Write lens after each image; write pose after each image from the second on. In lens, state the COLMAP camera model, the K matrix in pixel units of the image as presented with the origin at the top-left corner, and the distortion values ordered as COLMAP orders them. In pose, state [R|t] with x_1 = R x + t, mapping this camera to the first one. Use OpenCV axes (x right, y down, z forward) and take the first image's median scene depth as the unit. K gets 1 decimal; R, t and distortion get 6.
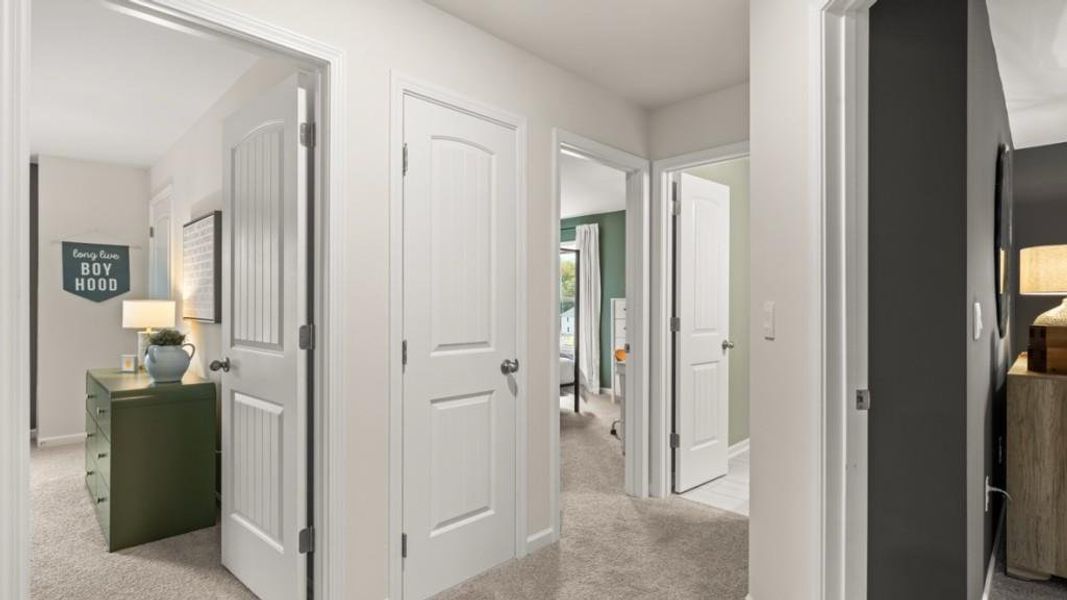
lens RADIAL K [[508.8, 0, 531.9], [0, 508.8, 305.8], [0, 0, 1]] dist [0.001466, 0.000014]
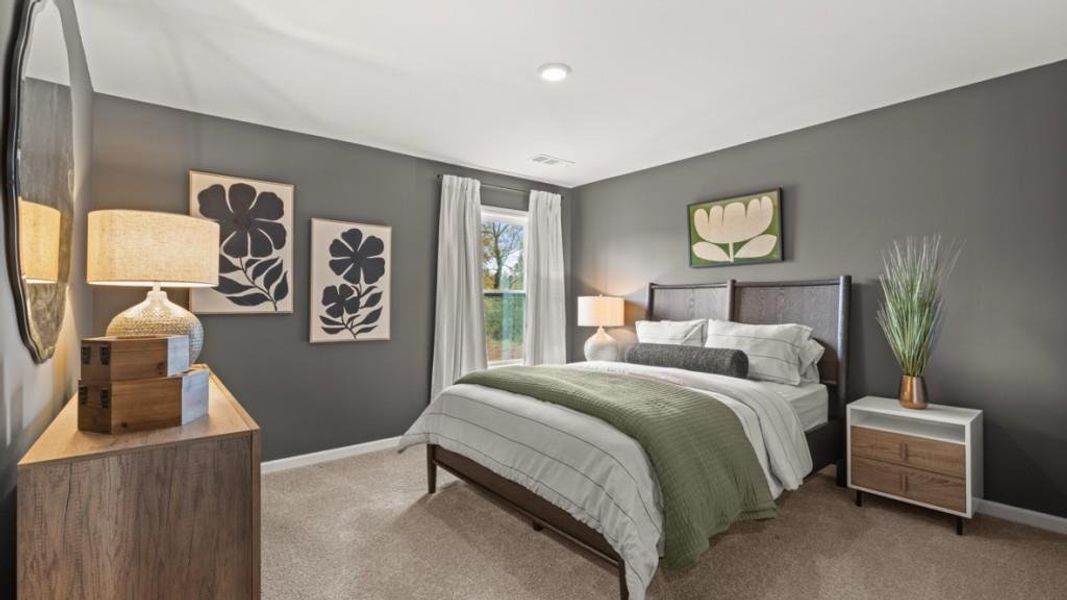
lens RADIAL K [[450.2, 0, 530.6], [0, 450.2, 299.7], [0, 0, 1]] dist [-0.003007, 0.001353]
pose [[0.075646, -0.004280, 0.997126, 0.597182], [0.004289, 0.999983, 0.003967, -0.002693], [-0.997126, 0.003977, 0.075663, 0.550209]]
